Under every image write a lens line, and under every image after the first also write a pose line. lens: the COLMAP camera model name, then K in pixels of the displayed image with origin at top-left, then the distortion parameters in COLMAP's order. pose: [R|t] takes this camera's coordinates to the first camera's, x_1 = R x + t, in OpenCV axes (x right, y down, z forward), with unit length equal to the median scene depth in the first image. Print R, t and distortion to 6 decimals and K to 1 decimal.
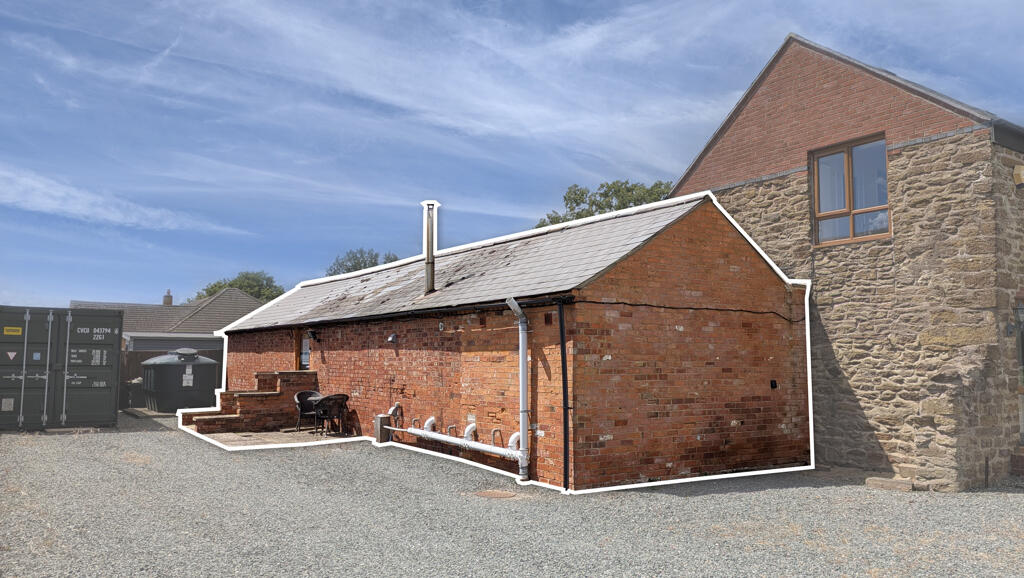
lens RADIAL K [[732.6, 0, 513.3], [0, 732.6, 289.6], [0, 0, 1]] dist [0.016190, -0.007362]
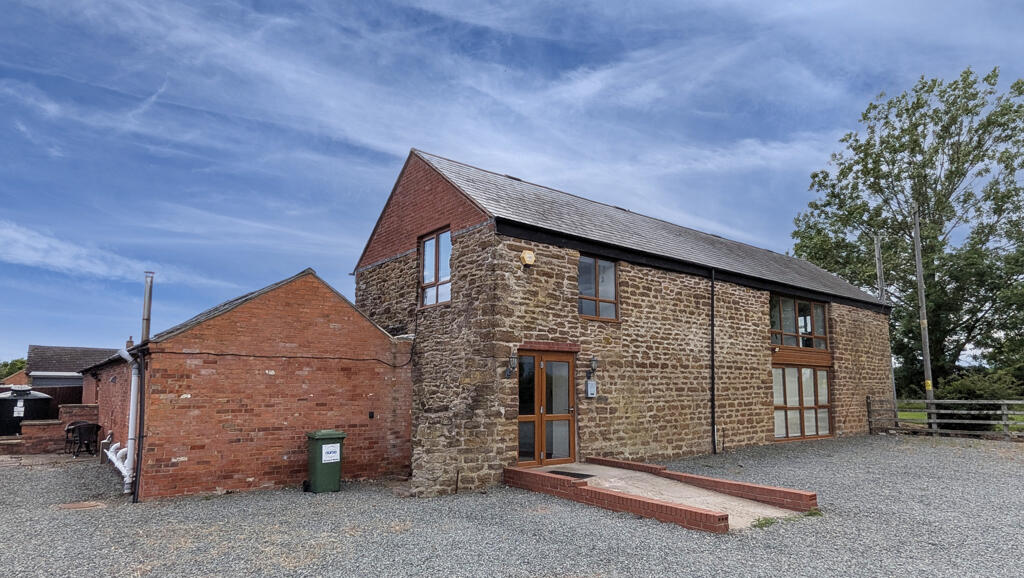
lens RADIAL K [[566.8, 0, 506.1], [0, 566.8, 317.3], [0, 0, 1]] dist [-0.004220, -0.001382]
pose [[0.997564, 0.004472, 0.069613, 0.567813], [-0.002229, 0.999477, -0.032262, -0.012839], [-0.069720, 0.032028, 0.997052, -0.024340]]
